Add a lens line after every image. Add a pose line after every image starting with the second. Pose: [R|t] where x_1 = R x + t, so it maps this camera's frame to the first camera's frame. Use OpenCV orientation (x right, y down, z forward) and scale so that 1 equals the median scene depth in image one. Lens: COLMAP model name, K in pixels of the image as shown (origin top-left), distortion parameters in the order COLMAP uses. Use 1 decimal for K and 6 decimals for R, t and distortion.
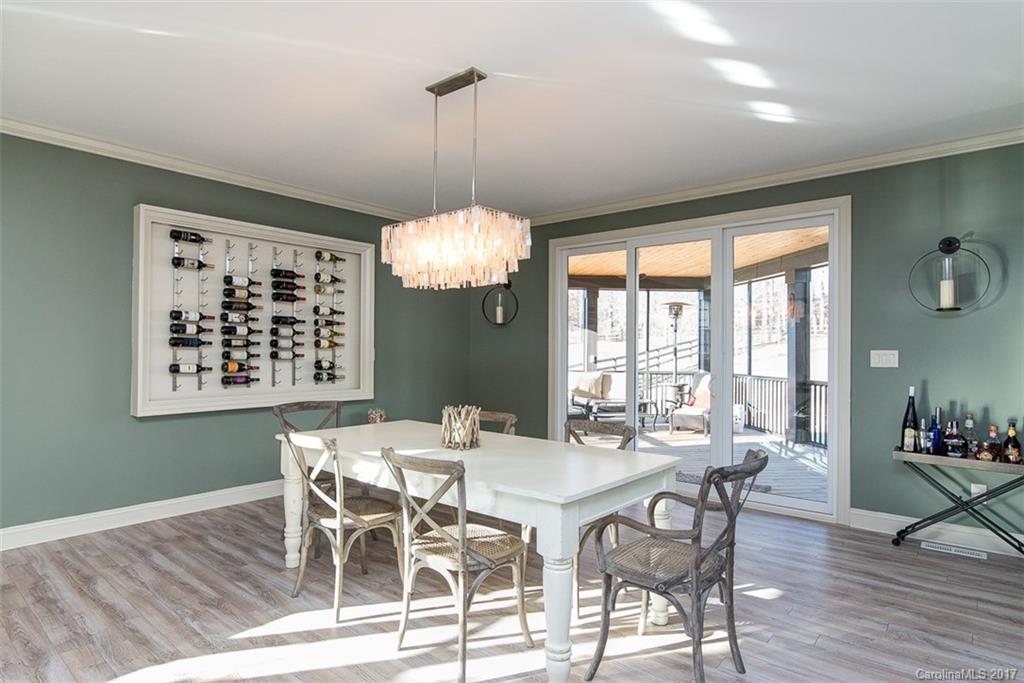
lens RADIAL K [[577.1, 0, 526.8], [0, 577.1, 342.2], [0, 0, 1]] dist [0.002581, 0.000667]
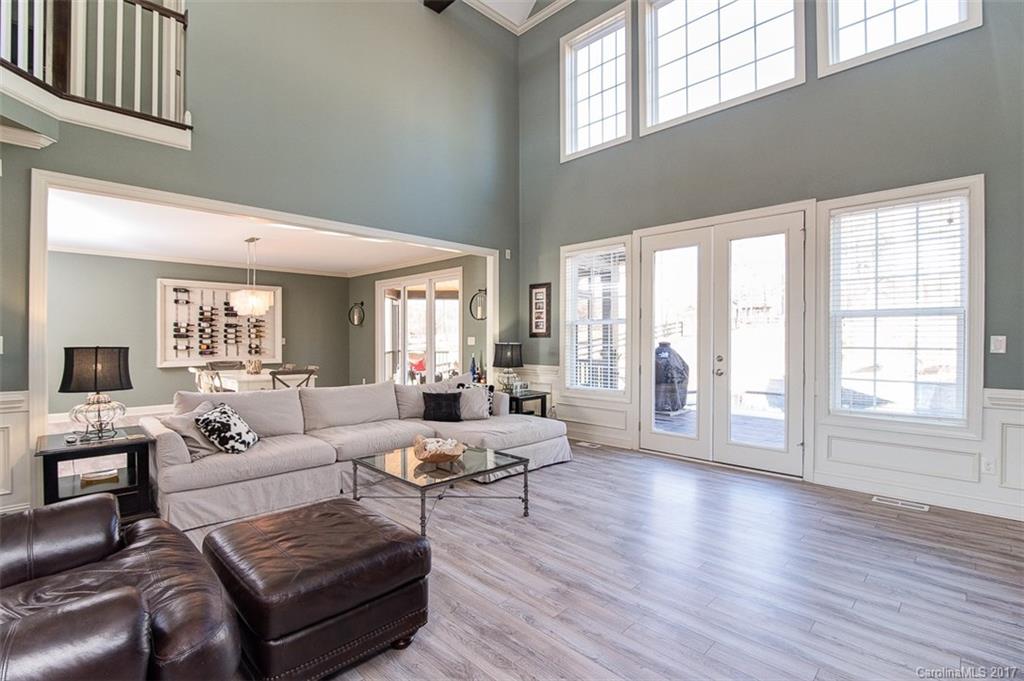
lens RADIAL K [[477.9, 0, 508.7], [0, 477.9, 346.3], [0, 0, 1]] dist [-0.001462, -0.000556]
pose [[0.995978, -0.006911, -0.089330, 0.814262], [0.009862, 0.999419, 0.032637, -0.008245], [0.089052, -0.033387, 0.995467, -0.722747]]
